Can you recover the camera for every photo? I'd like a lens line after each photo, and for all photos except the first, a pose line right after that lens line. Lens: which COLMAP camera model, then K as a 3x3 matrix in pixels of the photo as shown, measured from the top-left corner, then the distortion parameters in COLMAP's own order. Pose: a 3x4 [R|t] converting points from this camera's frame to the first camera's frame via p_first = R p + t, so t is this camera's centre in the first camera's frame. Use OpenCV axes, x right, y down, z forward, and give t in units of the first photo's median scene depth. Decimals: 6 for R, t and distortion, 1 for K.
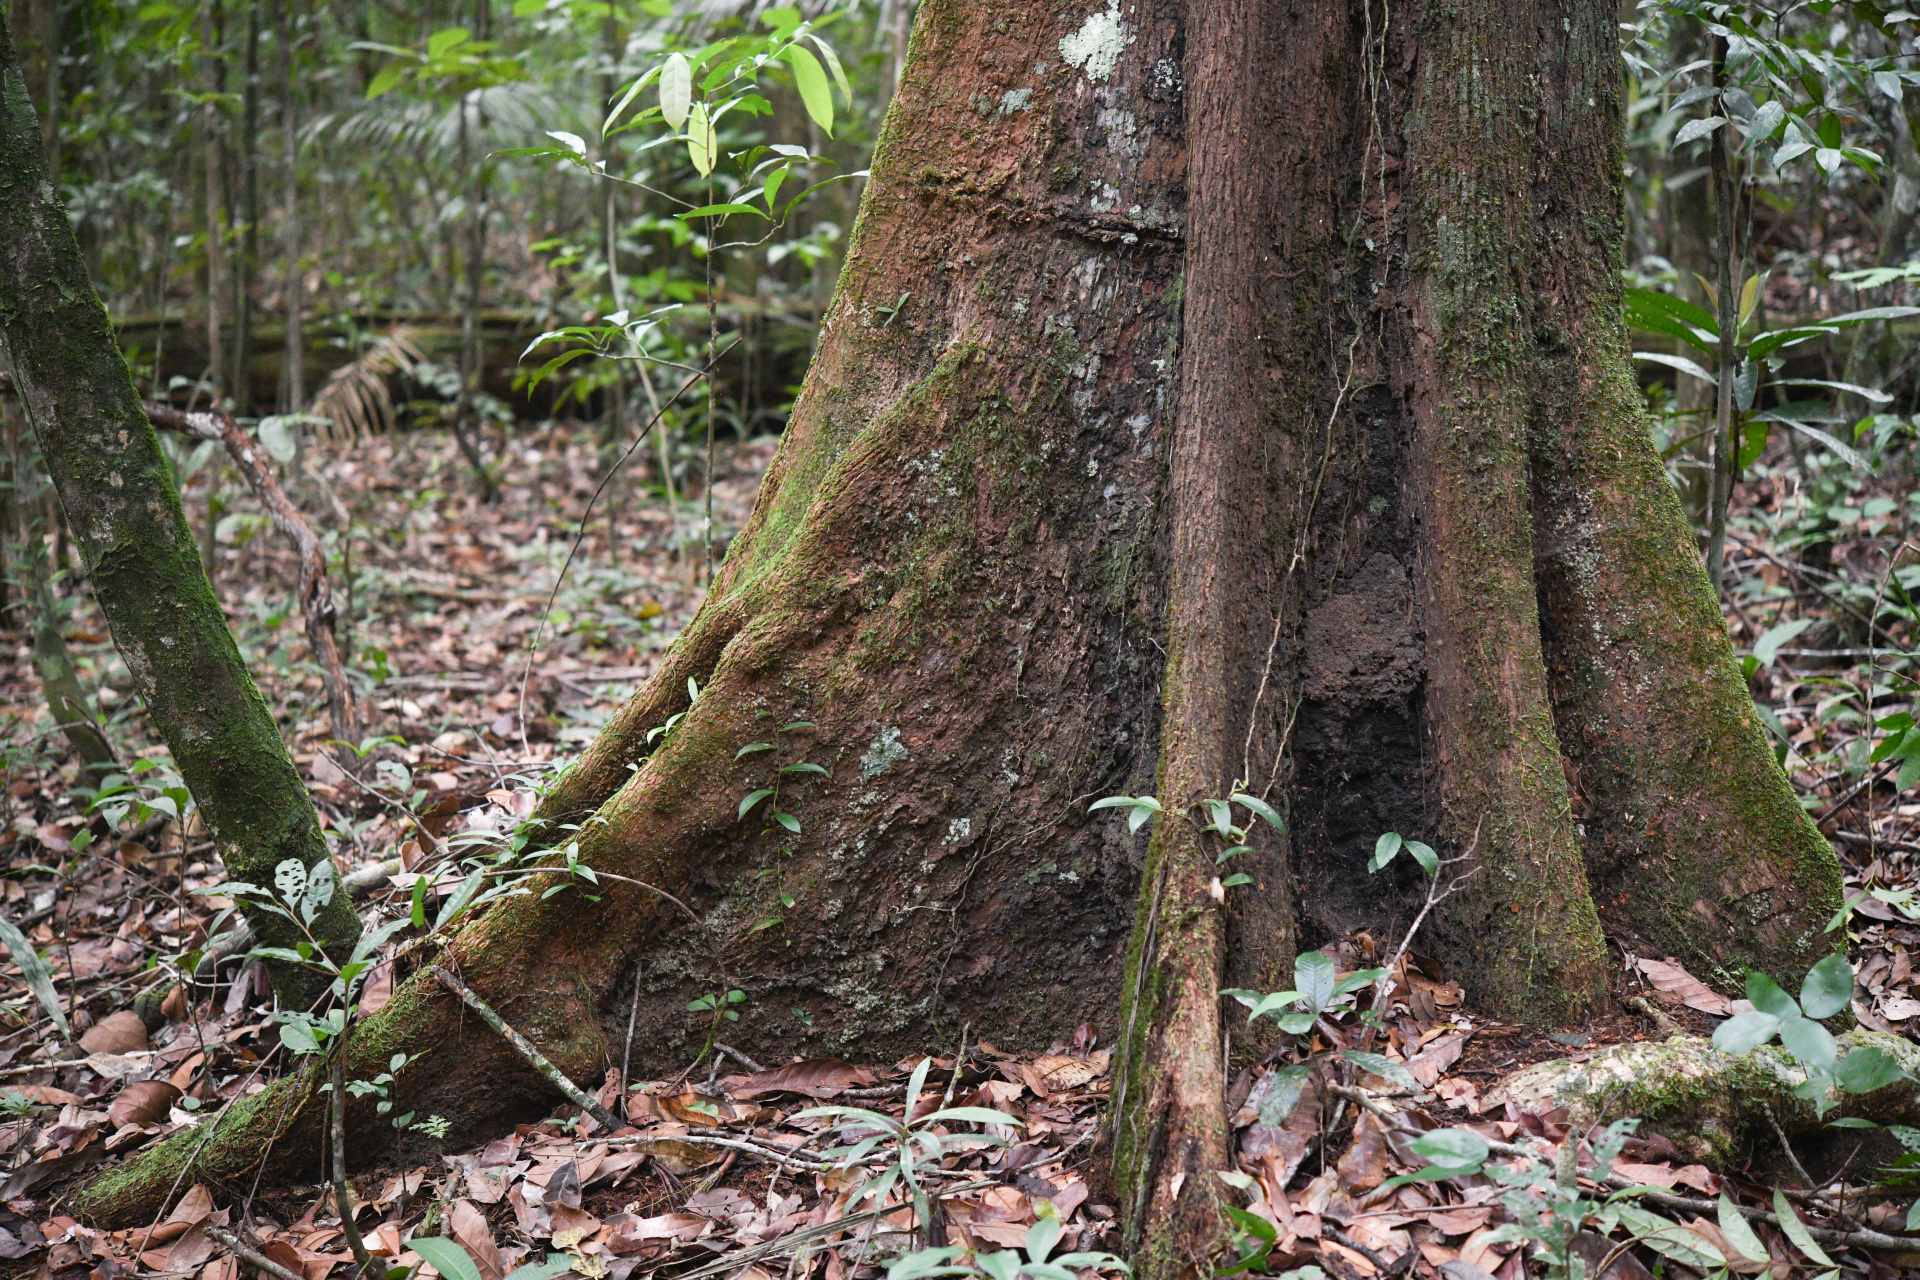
lens RADIAL K [[3408.6, 0, 960.0], [0, 3408.6, 640.0], [0, 0, 1]] dist [-0.022682, 0.400028]
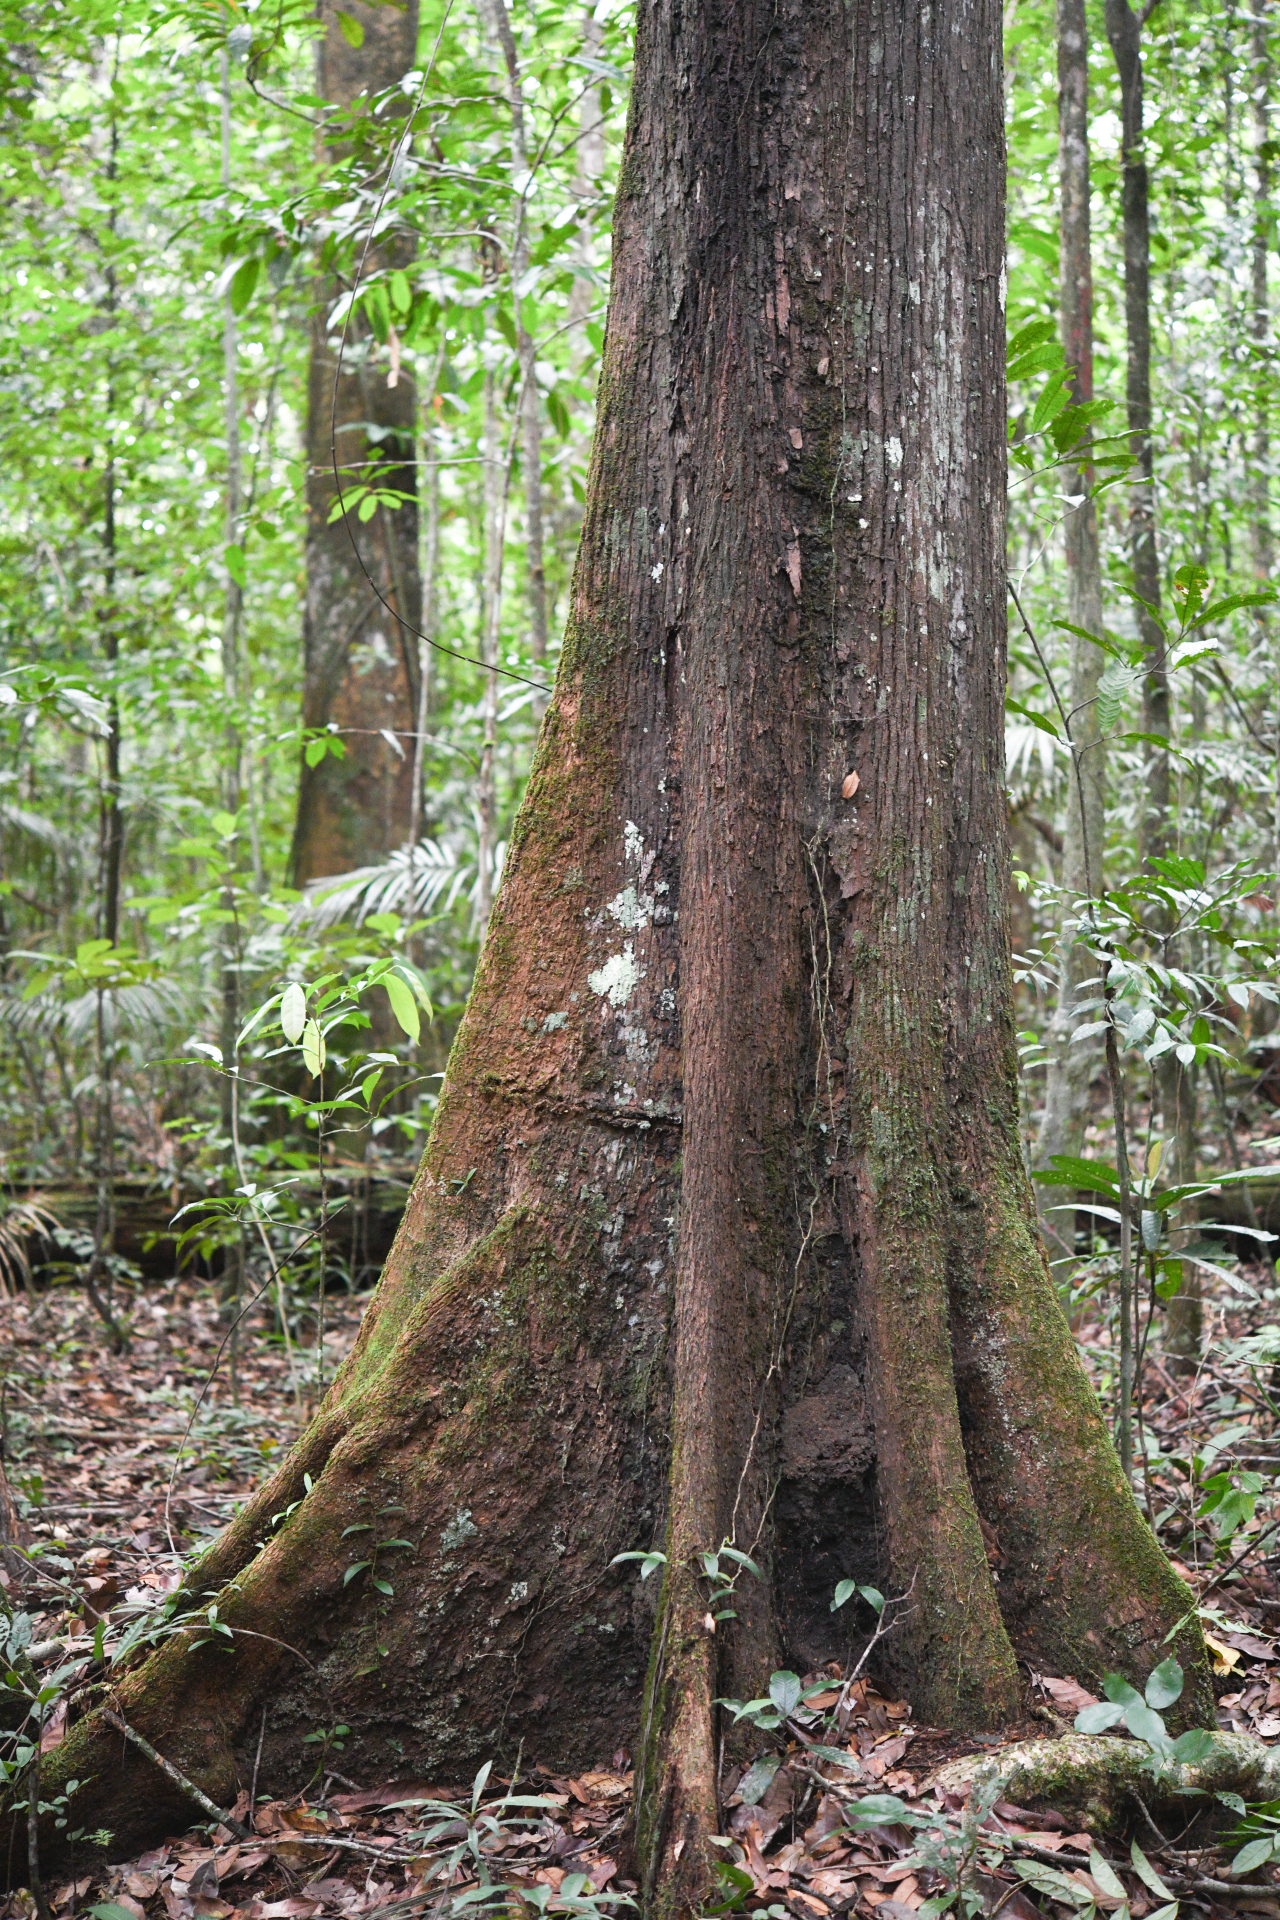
lens RADIAL K [[3408.6, 0, 664.8], [0, 3408.6, 901.9], [0, 0, 1]] dist [-0.022682, 0.400028]
pose [[0.999529, -0.012342, 0.028104, 0.022130], [0.017005, 0.984902, -0.172278, 0.023060], [-0.025553, 0.172675, 0.984647, -0.300073]]
